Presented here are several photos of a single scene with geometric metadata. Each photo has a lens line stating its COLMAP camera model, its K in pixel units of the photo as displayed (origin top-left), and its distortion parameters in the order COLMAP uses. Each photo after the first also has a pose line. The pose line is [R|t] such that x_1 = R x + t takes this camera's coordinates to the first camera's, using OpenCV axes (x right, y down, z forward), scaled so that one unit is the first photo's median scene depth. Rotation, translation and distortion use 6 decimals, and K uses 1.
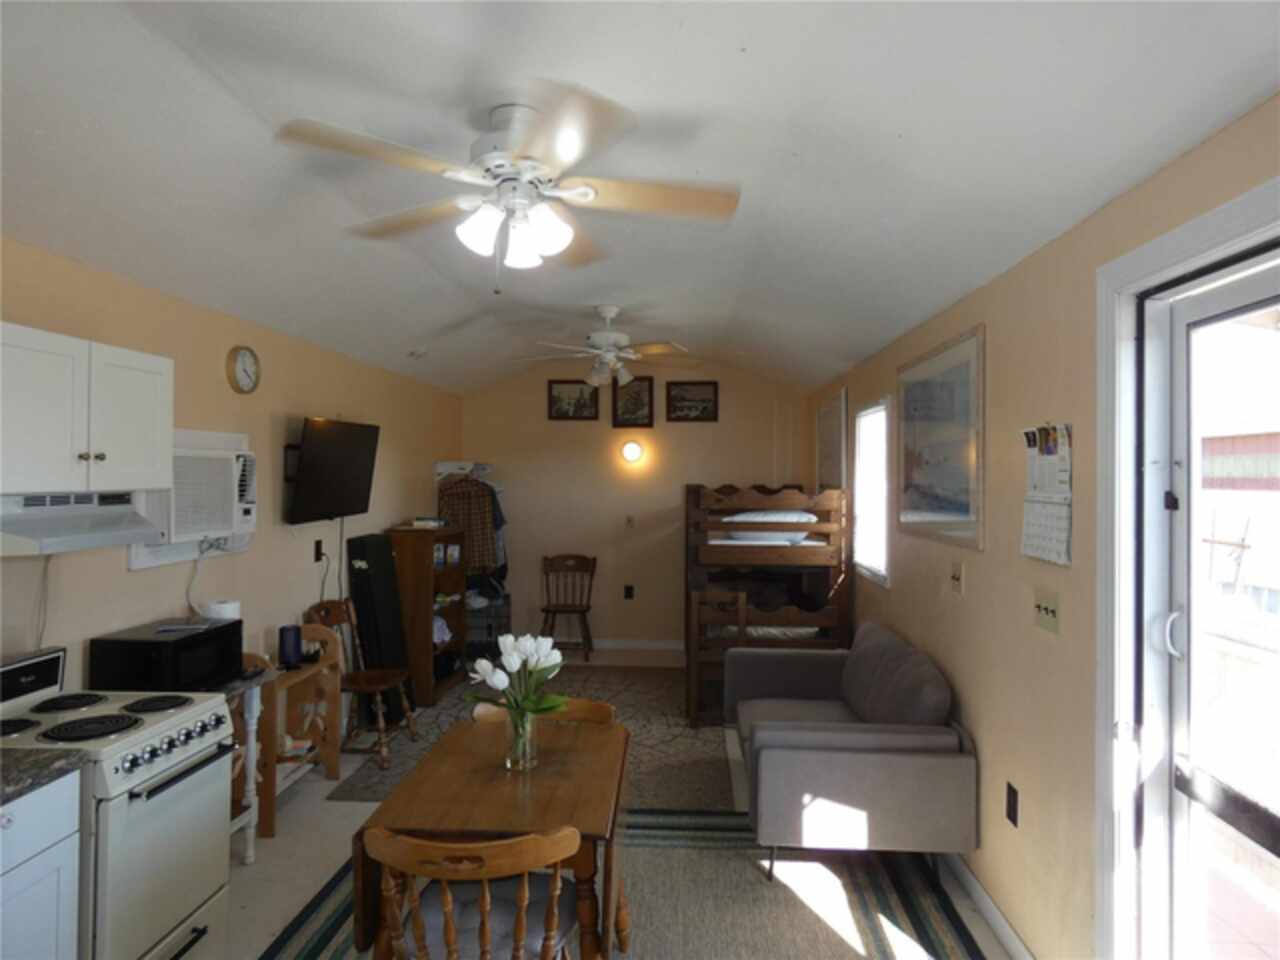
lens RADIAL K [[768.9, 0, 642.9], [0, 768.9, 476.4], [0, 0, 1]] dist [0.002356, 0.001798]
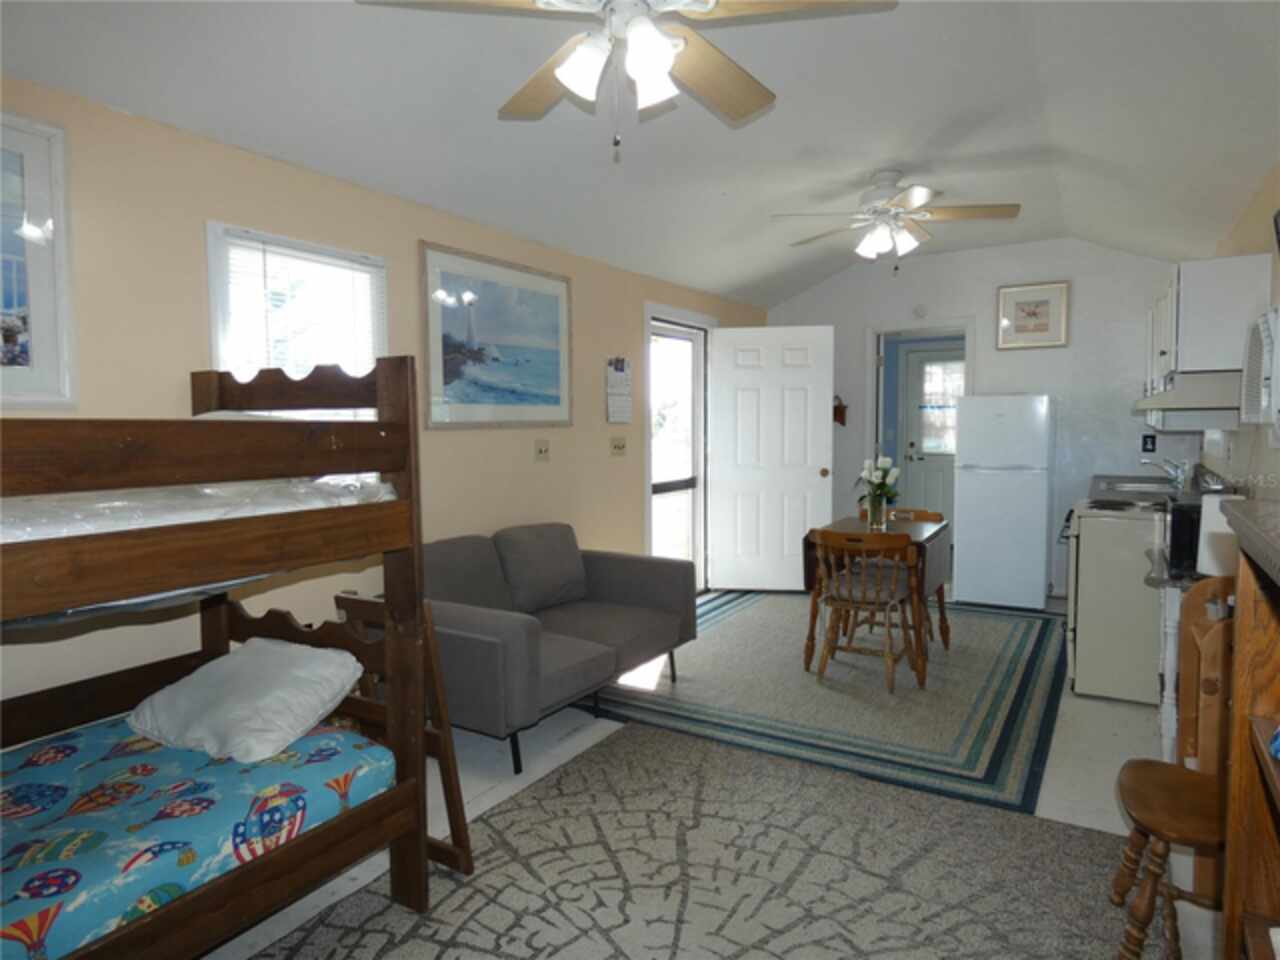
lens RADIAL K [[768.9, 0, 642.9], [0, 768.9, 476.4], [0, 0, 1]] dist [0.002356, 0.001798]
pose [[-0.882655, -0.028071, 0.469182, -0.332838], [0.005692, 0.997503, 0.070389, 0.068821], [-0.469986, 0.064799, -0.880292, 1.819297]]
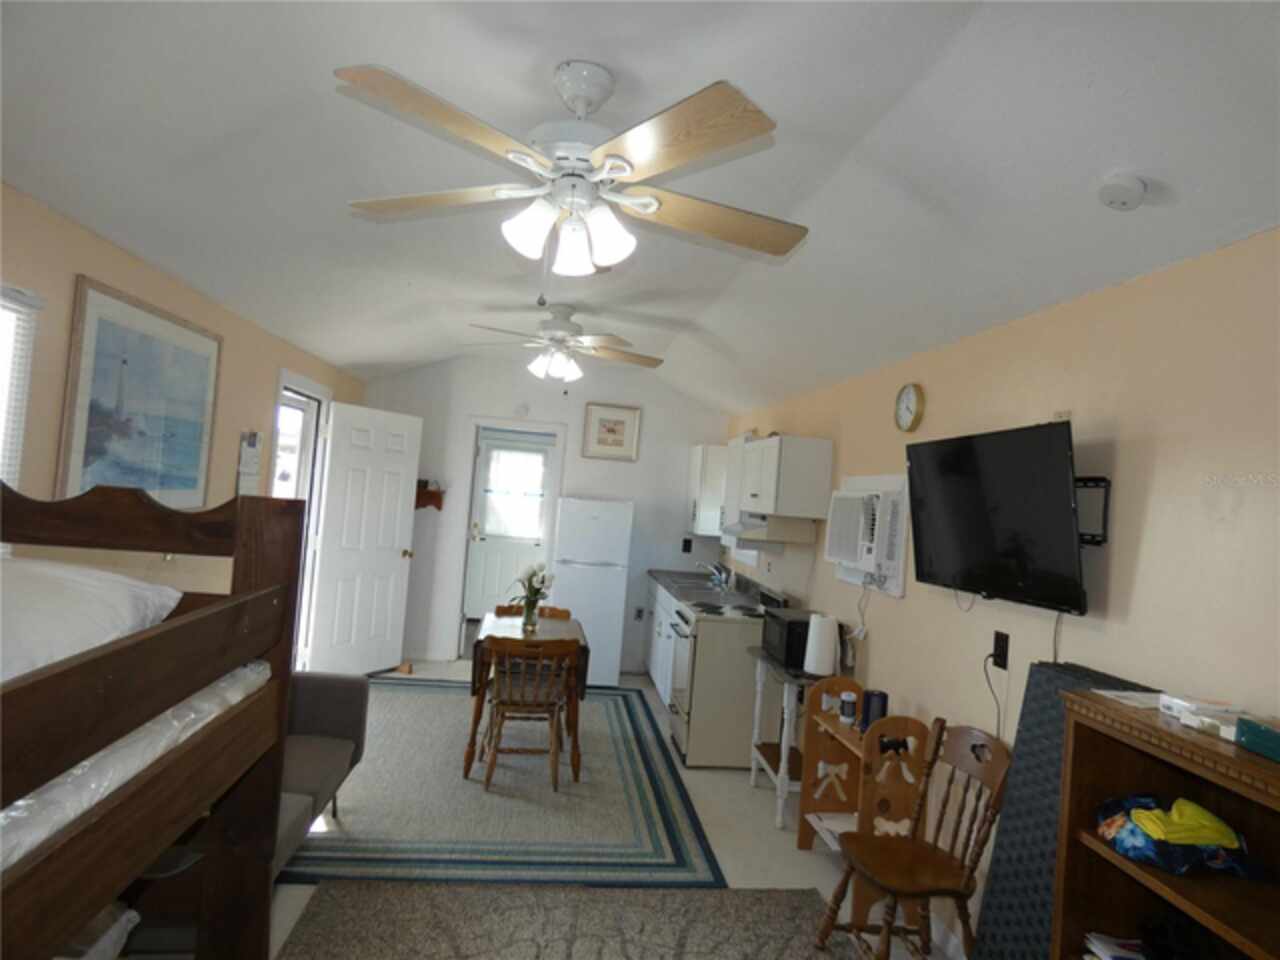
lens RADIAL K [[768.9, 0, 642.9], [0, 768.9, 476.4], [0, 0, 1]] dist [0.002356, 0.001798]
pose [[-0.978411, -0.090355, -0.185870, -0.023763], [-0.087742, 0.995895, -0.022258, -0.002092], [0.187118, -0.005469, -0.982322, 1.881283]]
